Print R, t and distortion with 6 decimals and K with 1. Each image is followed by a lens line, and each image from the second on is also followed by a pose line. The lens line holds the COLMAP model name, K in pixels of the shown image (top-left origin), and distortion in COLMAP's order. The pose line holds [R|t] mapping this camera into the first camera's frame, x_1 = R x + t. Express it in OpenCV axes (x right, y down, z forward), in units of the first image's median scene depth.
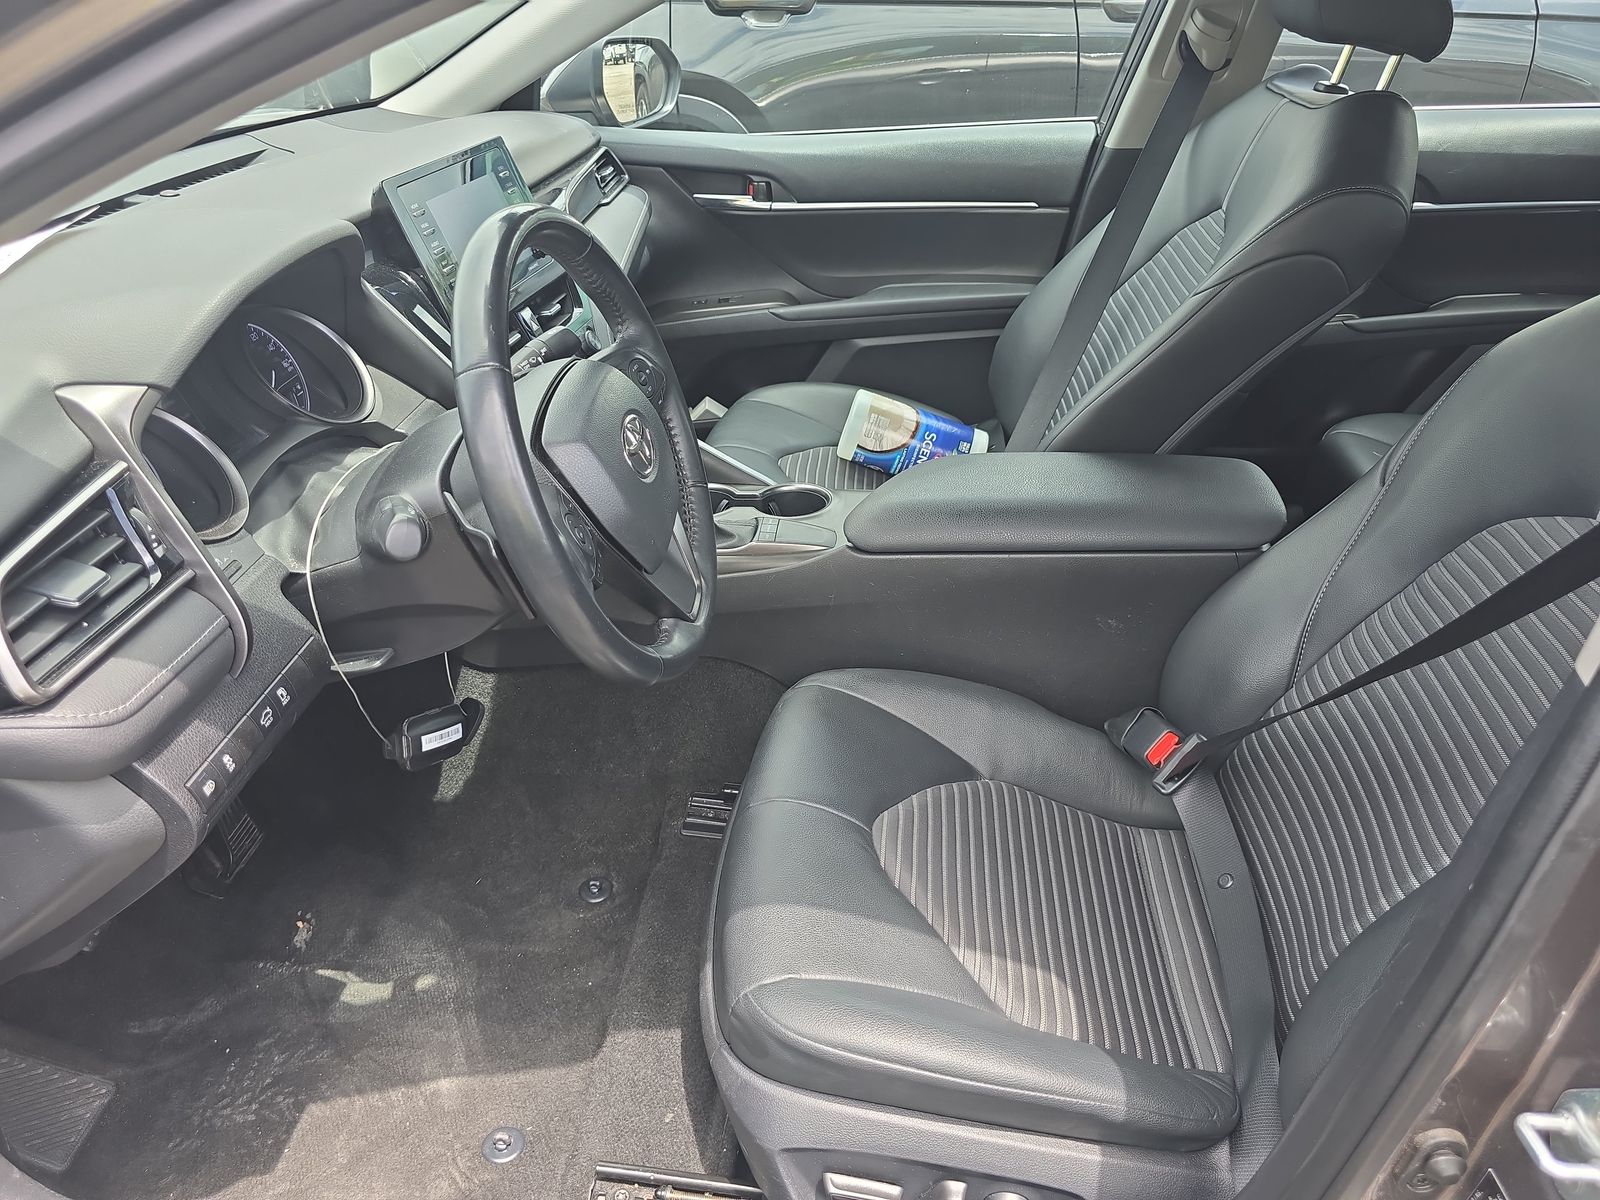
lens RADIAL K [[1095.1, 0, 799.7], [0, 1095.1, 600.3], [0, 0, 1]] dist [0.013193, -0.013140]
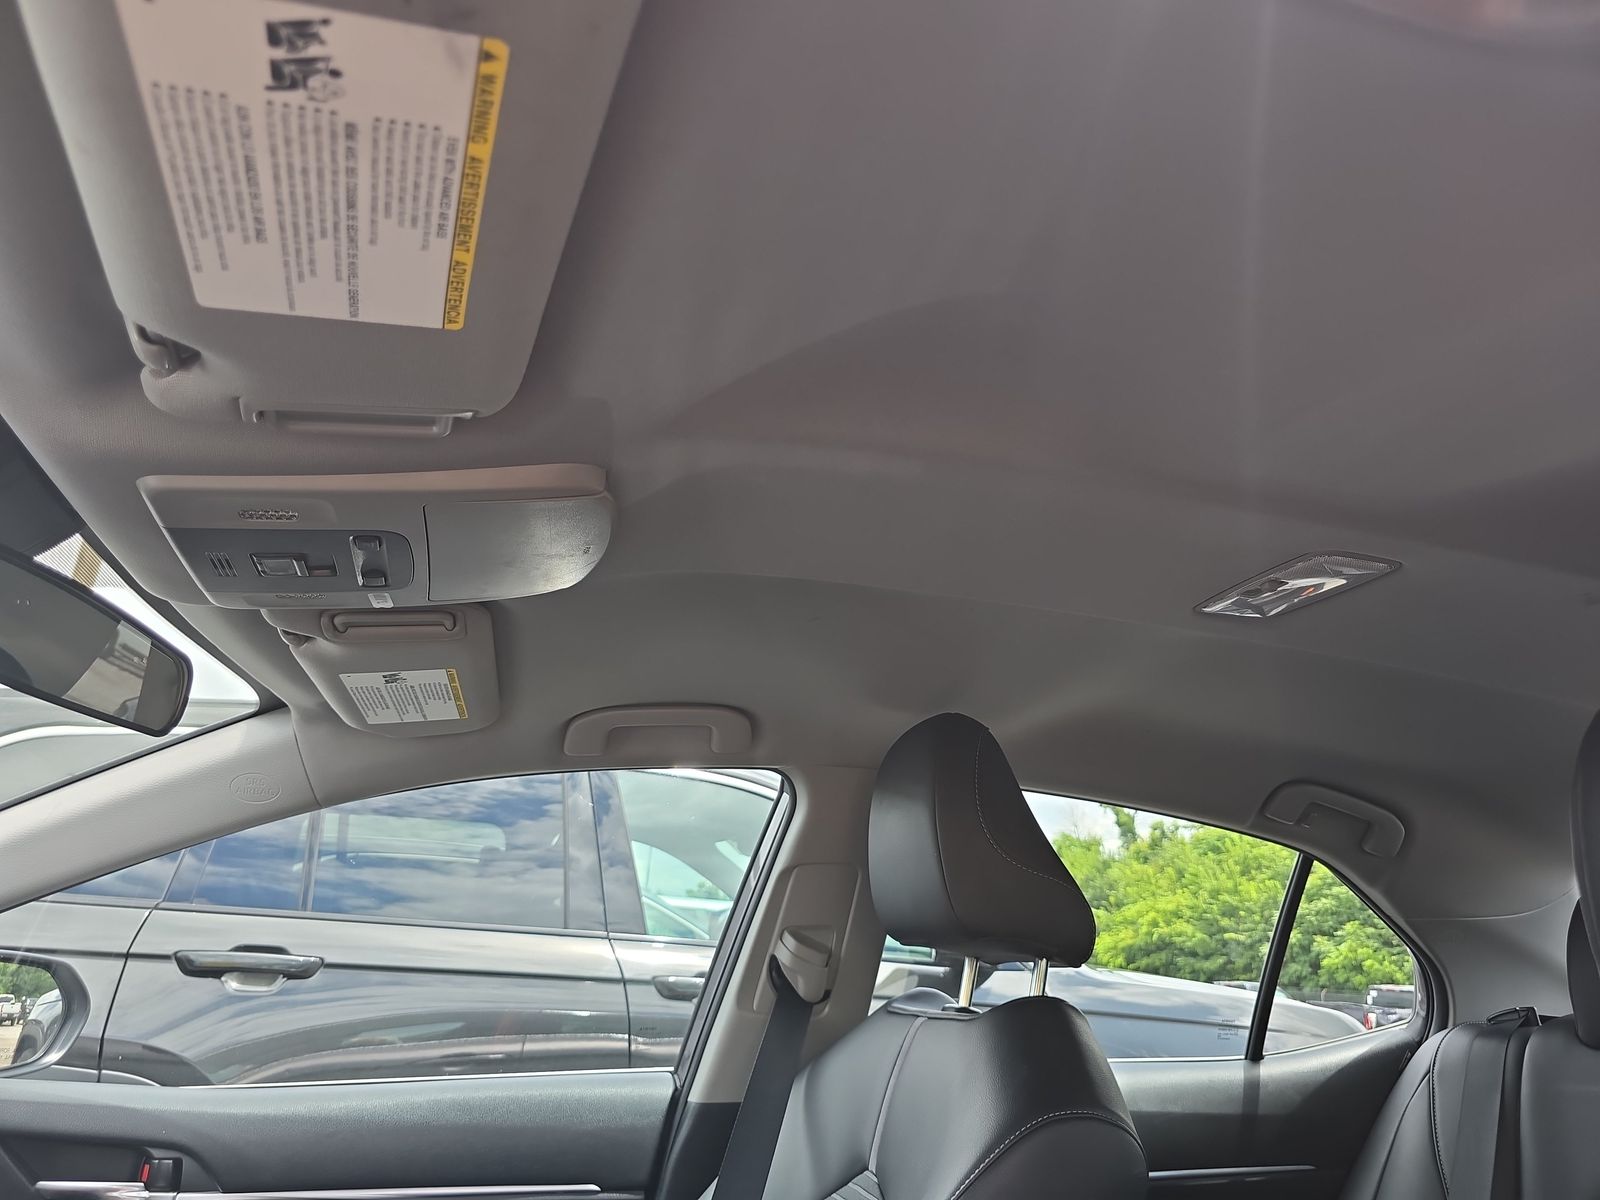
lens RADIAL K [[1095.1, 0, 797.7], [0, 1095.1, 599.0], [0, 0, 1]] dist [0.013193, -0.013140]
pose [[0.927855, 0.160778, 0.336504, 0.038608], [0.158198, 0.647419, -0.745535, -0.062986], [-0.337725, 0.744983, 0.575276, 0.281480]]
